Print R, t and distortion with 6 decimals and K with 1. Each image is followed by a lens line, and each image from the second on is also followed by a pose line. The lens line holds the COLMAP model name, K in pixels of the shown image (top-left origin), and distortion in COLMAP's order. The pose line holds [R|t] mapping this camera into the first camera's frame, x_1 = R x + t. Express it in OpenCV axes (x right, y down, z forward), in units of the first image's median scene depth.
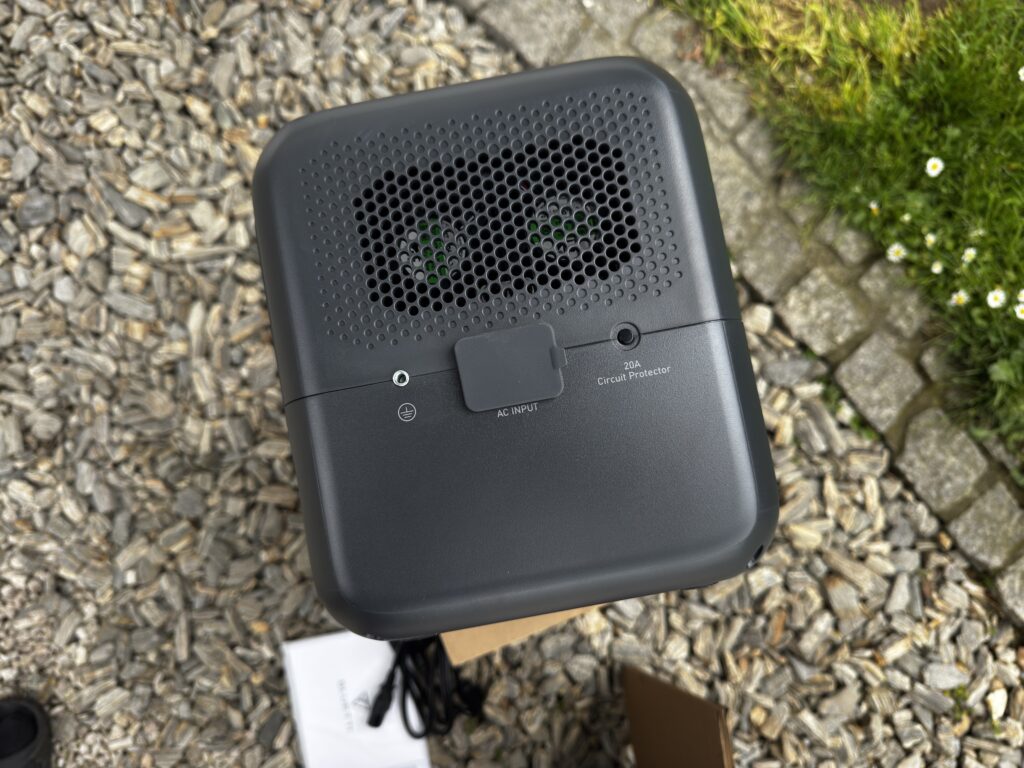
lens RADIAL K [[749.4, 0, 509.5], [0, 749.4, 384.8], [0, 0, 1]] dist [-0.020955, 0.002927]
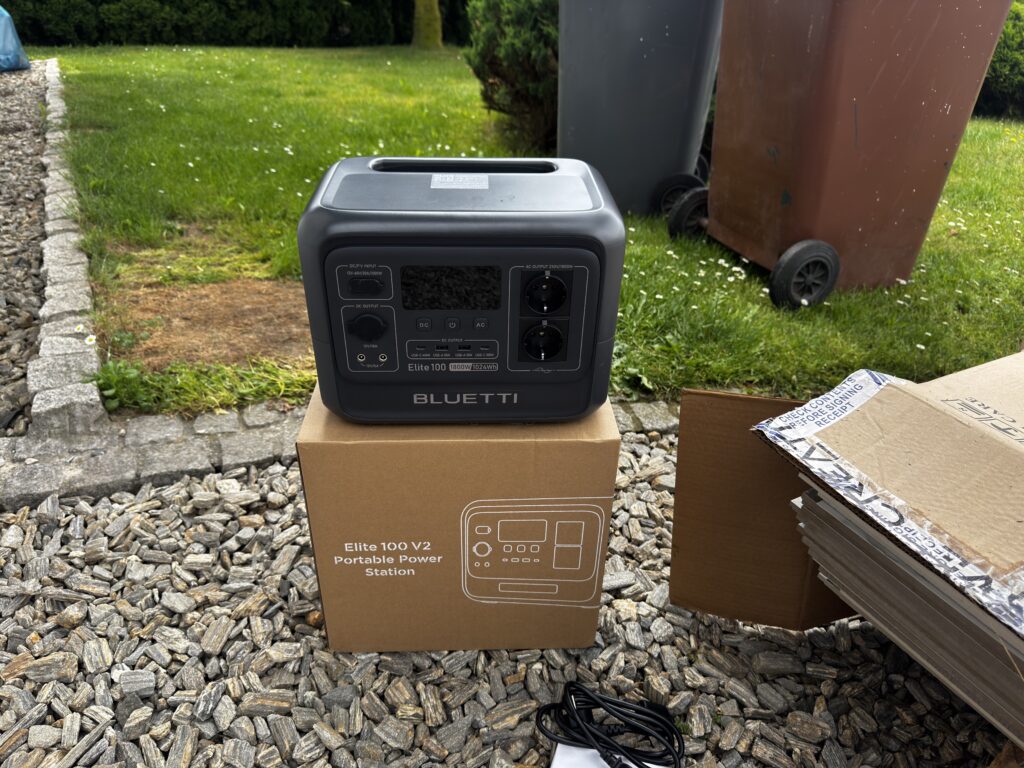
lens RADIAL K [[731.0, 0, 499.9], [0, 731.0, 381.0], [0, 0, 1]] dist [0.031386, -0.055785]
pose [[0.460951, -0.432363, 0.774976, -0.671849], [0.876136, 0.360580, -0.319951, 0.370917], [-0.141106, 0.826465, 0.545018, 0.133234]]
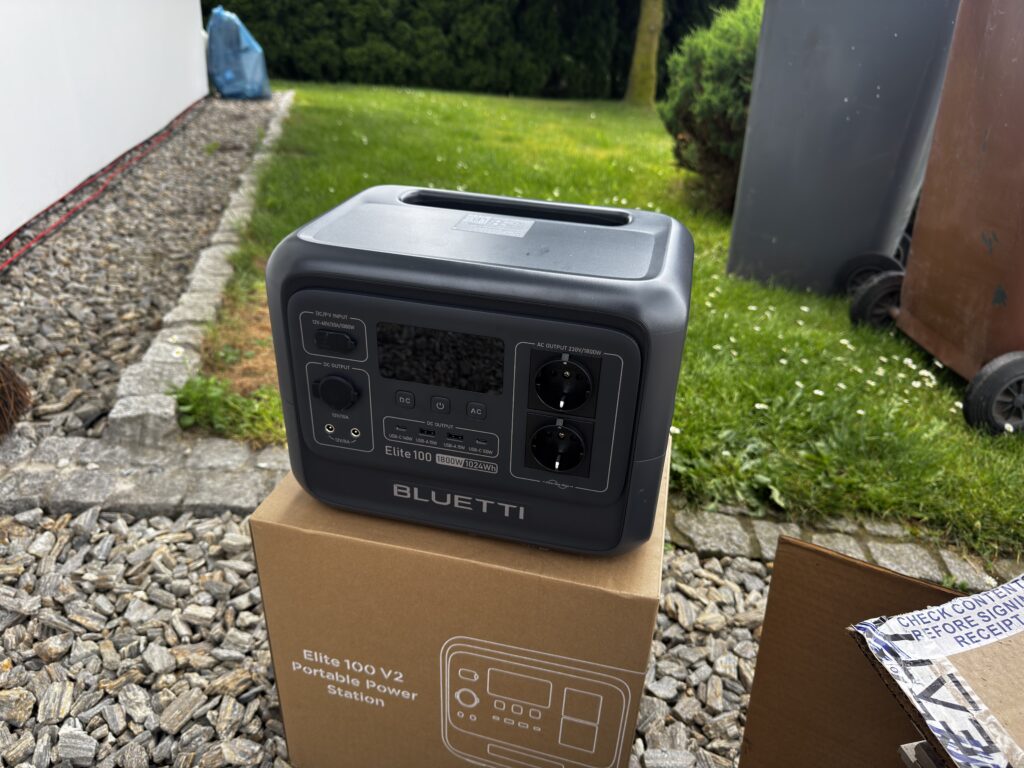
lens RADIAL K [[737.2, 0, 504.2], [0, 737.2, 380.4], [0, 0, 1]] dist [0.003162, -0.020998]
pose [[0.686099, -0.293330, 0.665752, -0.424138], [0.712455, 0.456106, -0.533269, 0.396613], [-0.147230, 0.840194, 0.521918, 0.181105]]
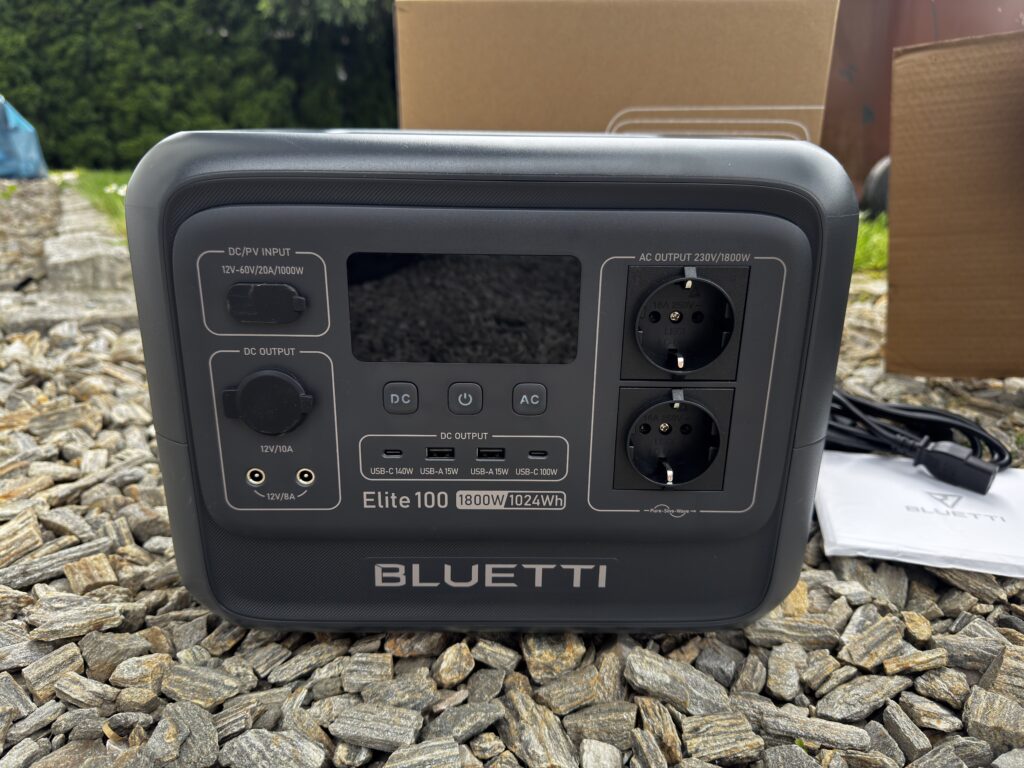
lens RADIAL K [[744.9, 0, 501.5], [0, 744.9, 382.9], [0, 0, 1]] dist [-0.000219, -0.022373]
pose [[0.444156, -0.283758, 0.849828, -0.757033], [0.888541, 0.261229, -0.377165, 0.295947], [-0.114976, 0.922627, 0.368157, 0.712489]]
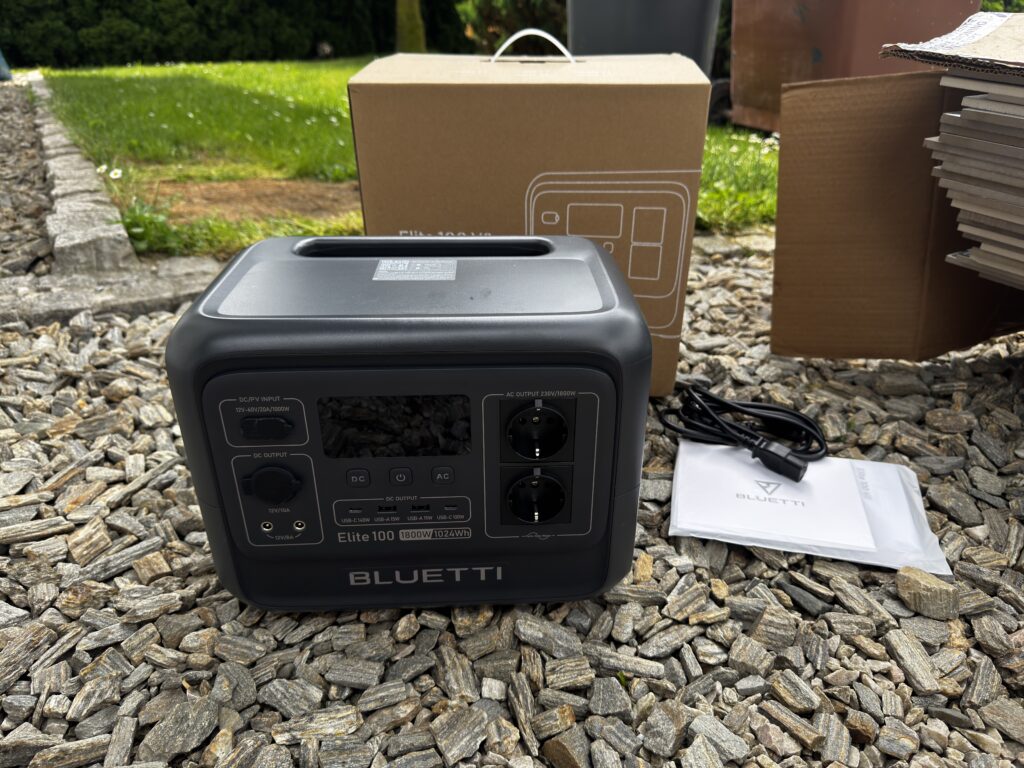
lens RADIAL K [[739.2, 0, 516.0], [0, 739.2, 386.7], [0, 0, 1]] dist [0.006534, -0.024342]
pose [[0.412849, -0.427505, 0.804236, -0.835060], [0.904542, 0.295777, -0.307116, 0.369178], [-0.106581, 0.854257, 0.508807, 0.520209]]
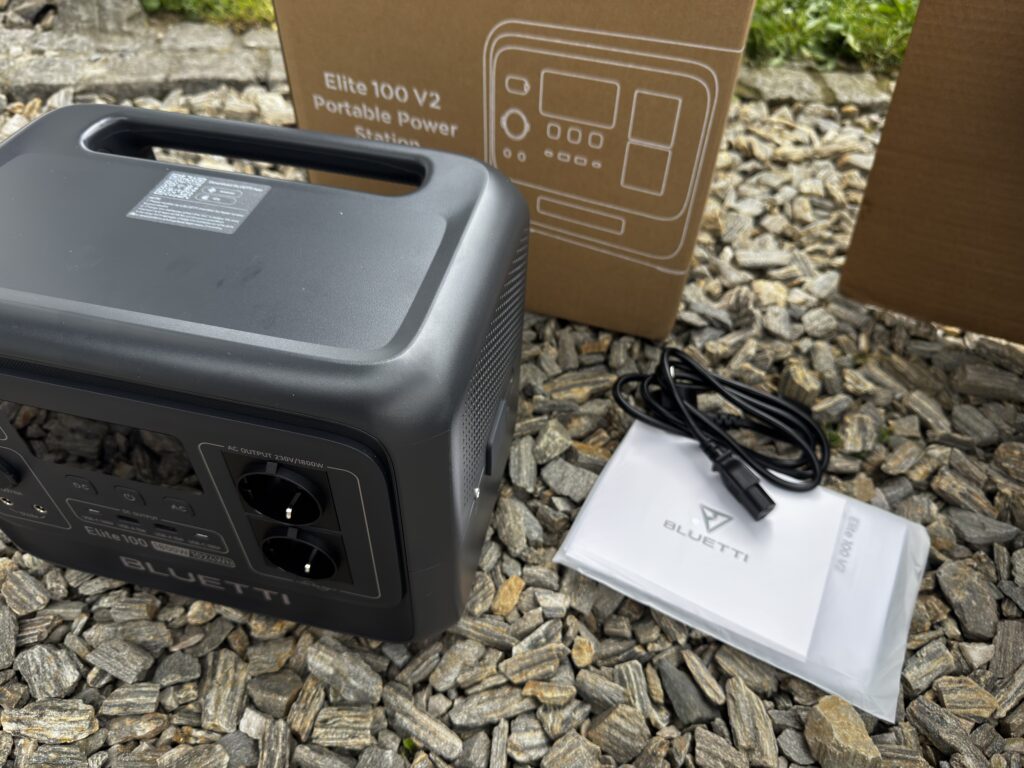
lens RADIAL K [[746.3, 0, 501.8], [0, 746.3, 394.1], [0, 0, 1]] dist [-0.015942, -0.002523]
pose [[0.639583, -0.549623, 0.537445, -0.539555], [0.760119, 0.556479, -0.335486, 0.413288], [-0.114686, 0.623093, 0.773694, 0.477585]]
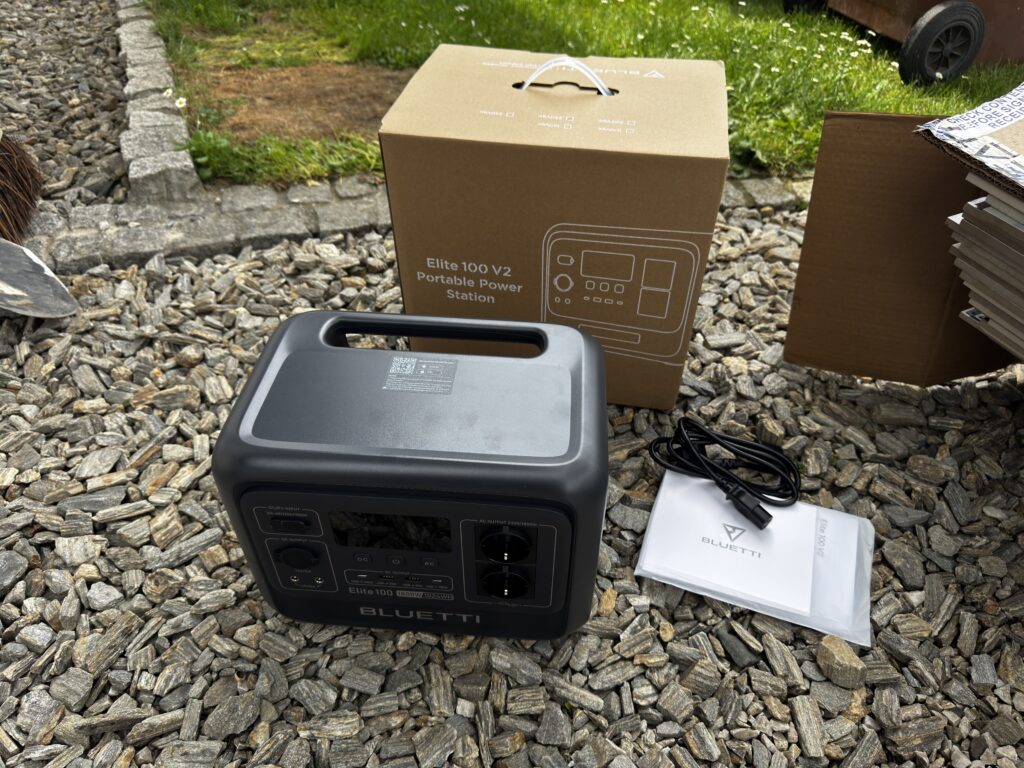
lens RADIAL K [[737.2, 0, 504.2], [0, 737.2, 380.4], [0, 0, 1]] dist [0.003162, -0.020998]
pose [[0.528724, -0.568685, 0.630118, -0.745046], [0.843243, 0.436685, -0.313444, 0.367466], [-0.096913, 0.697068, 0.710425, 0.273320]]
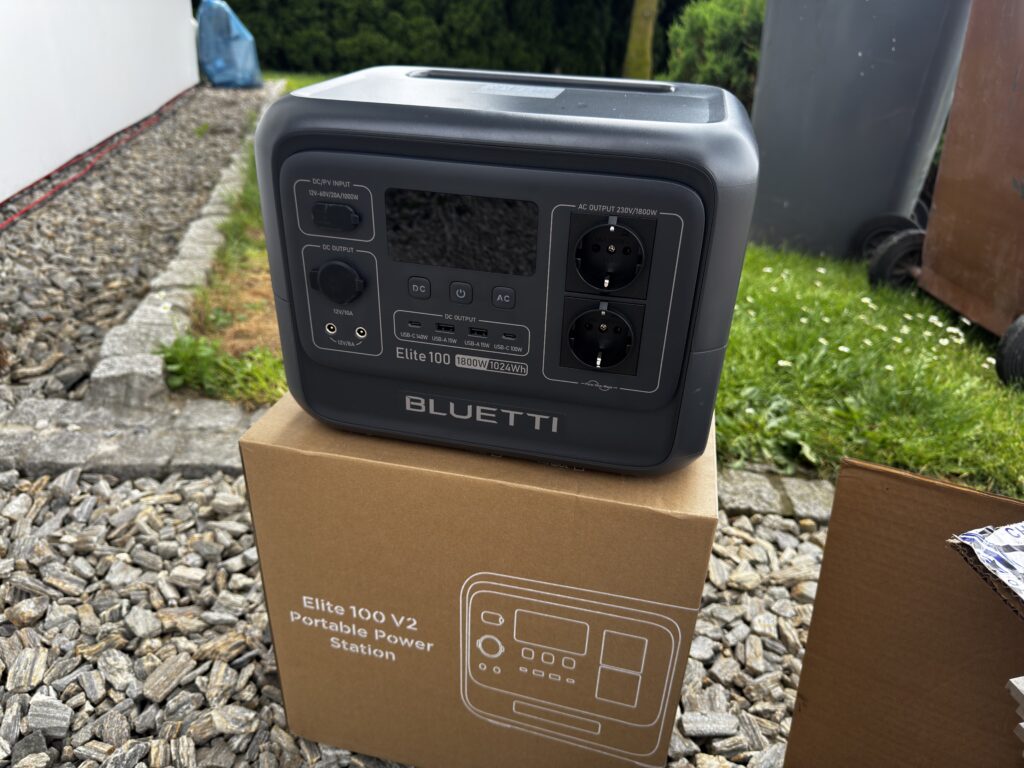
lens RADIAL K [[737.2, 0, 504.2], [0, 737.2, 380.4], [0, 0, 1]] dist [0.003162, -0.020998]
pose [[0.679359, -0.302053, 0.668756, -0.406432], [0.720153, 0.449424, -0.528582, 0.369079], [-0.140895, 0.840703, 0.522845, 0.295008]]
